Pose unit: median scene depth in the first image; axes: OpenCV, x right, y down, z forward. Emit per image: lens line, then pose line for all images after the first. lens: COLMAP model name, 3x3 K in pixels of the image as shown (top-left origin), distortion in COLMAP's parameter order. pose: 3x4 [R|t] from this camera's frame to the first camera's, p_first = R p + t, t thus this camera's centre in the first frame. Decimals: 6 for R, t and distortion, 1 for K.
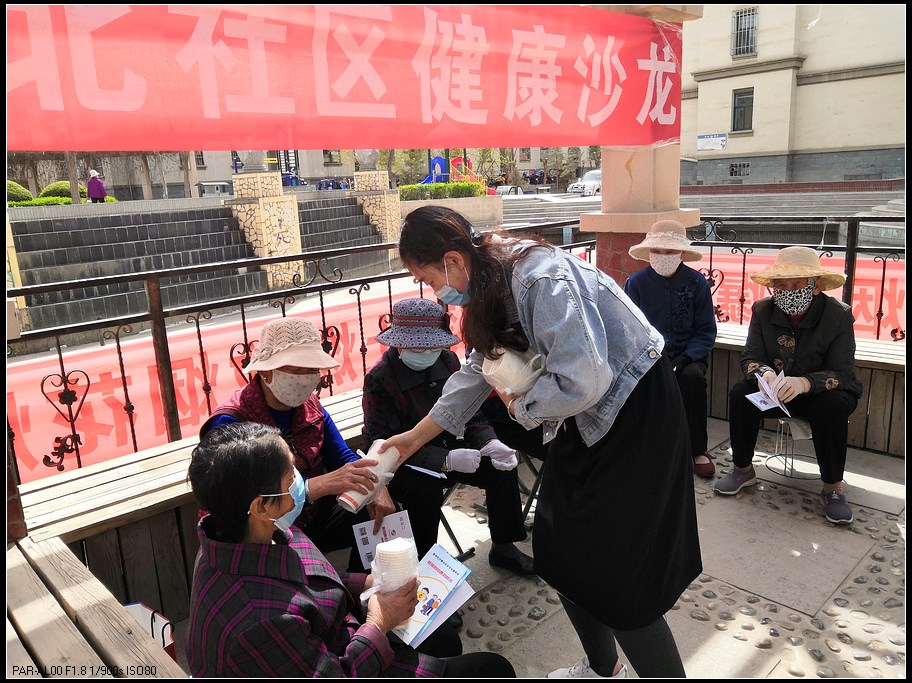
lens RADIAL K [[712.8, 0, 449.4], [0, 712.8, 342.1], [0, 0, 1]] dist [-0.004121, -0.004684]
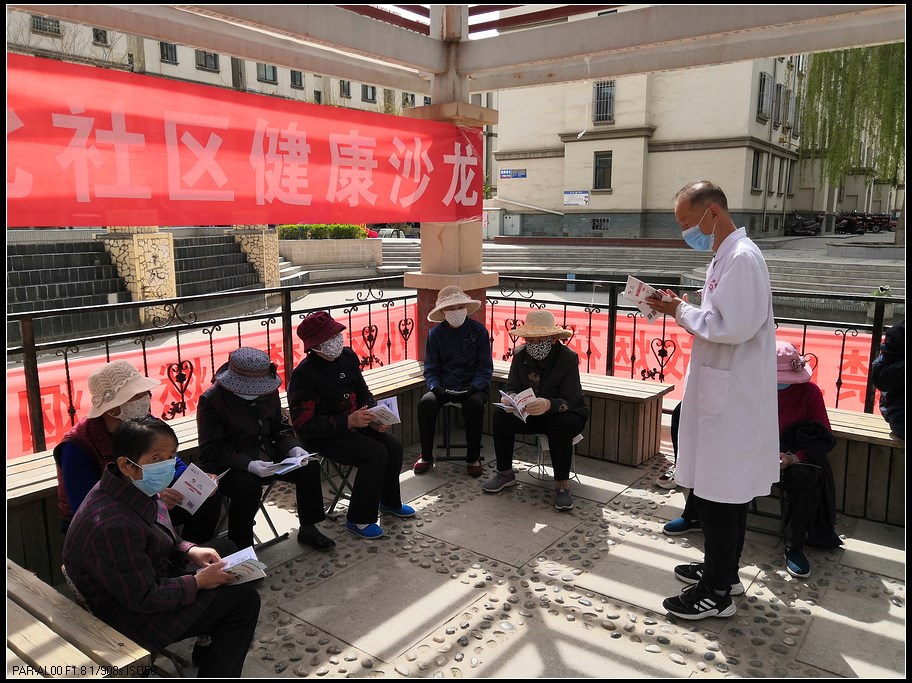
lens RADIAL K [[718.5, 0, 457.5], [0, 718.5, 346.8], [0, 0, 1]] dist [-0.000285, -0.002102]
pose [[0.986609, 0.018812, 0.162018, 0.086298], [-0.011244, 0.998808, -0.047497, 0.006472], [-0.162718, 0.045039, 0.985644, -0.254728]]
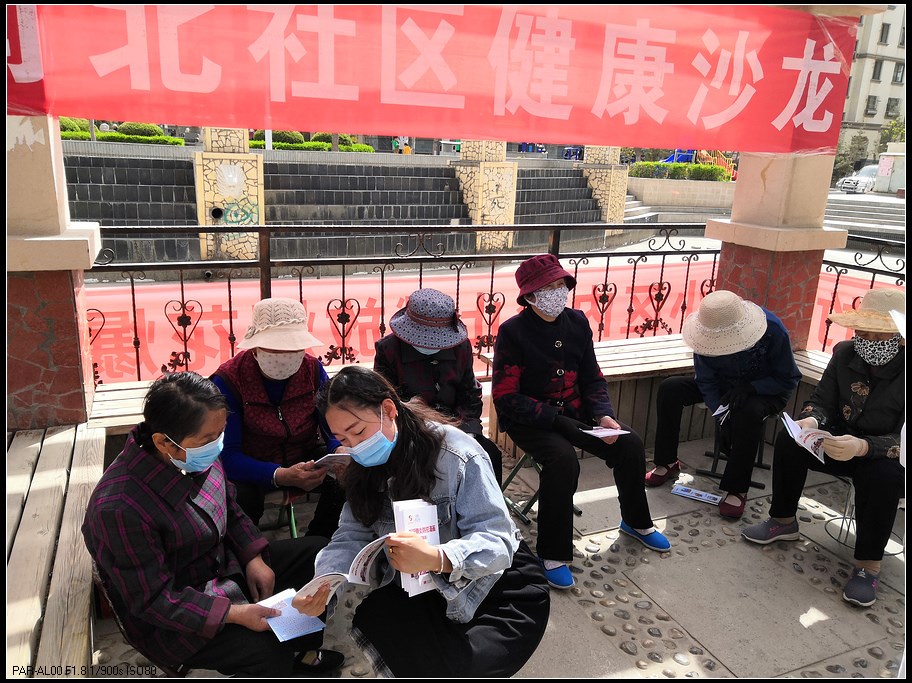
lens RADIAL K [[712.8, 0, 449.4], [0, 712.8, 342.1], [0, 0, 1]] dist [-0.004121, -0.004684]
pose [[0.931640, 0.175809, -0.318023, 0.217302], [-0.161117, 0.984295, 0.072150, -0.037015], [0.325713, -0.015979, 0.945334, 0.000366]]
